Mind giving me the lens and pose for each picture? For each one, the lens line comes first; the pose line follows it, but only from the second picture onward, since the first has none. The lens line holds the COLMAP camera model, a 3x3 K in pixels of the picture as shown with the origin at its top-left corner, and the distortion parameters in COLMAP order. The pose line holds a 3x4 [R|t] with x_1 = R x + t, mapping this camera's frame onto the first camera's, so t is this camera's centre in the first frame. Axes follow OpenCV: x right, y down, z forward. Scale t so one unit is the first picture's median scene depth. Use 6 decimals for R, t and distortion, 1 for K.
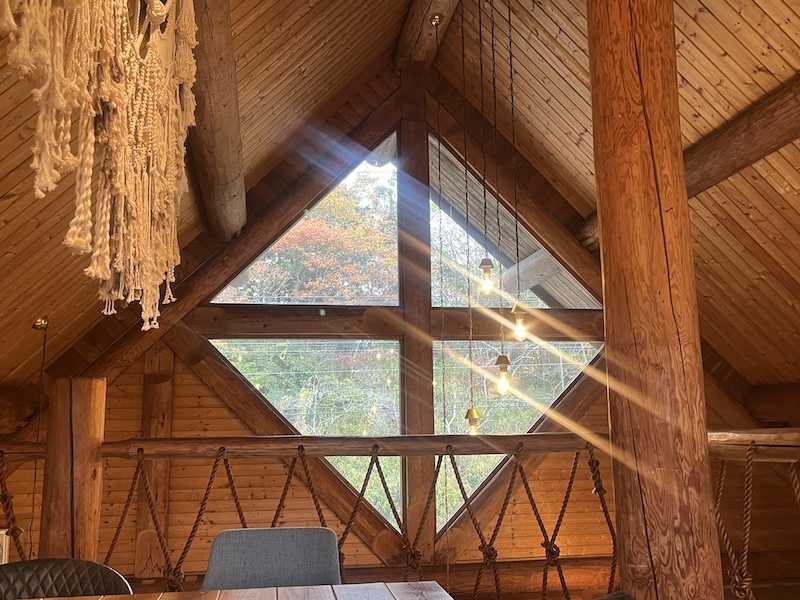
lens RADIAL K [[743.9, 0, 399.8], [0, 743.9, 300.6], [0, 0, 1]] dist [0.006621, 0.000000]
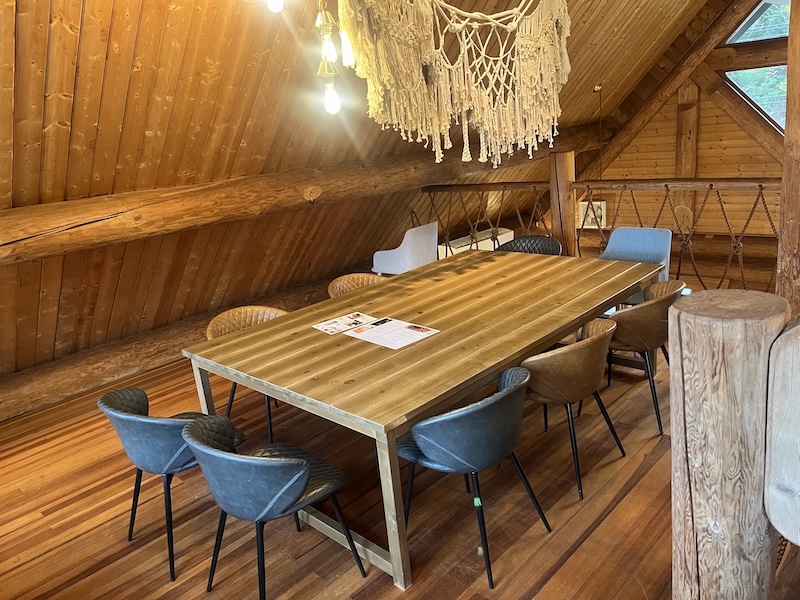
lens RADIAL K [[604.3, 0, 399.4], [0, 604.3, 297.5], [0, 0, 1]] dist [0.010078, 0.002031]
pose [[0.580561, 0.176521, -0.794852, 0.367990], [0.232018, 0.899876, 0.369311, -0.131072], [0.780459, -0.398827, 0.481477, -0.175052]]
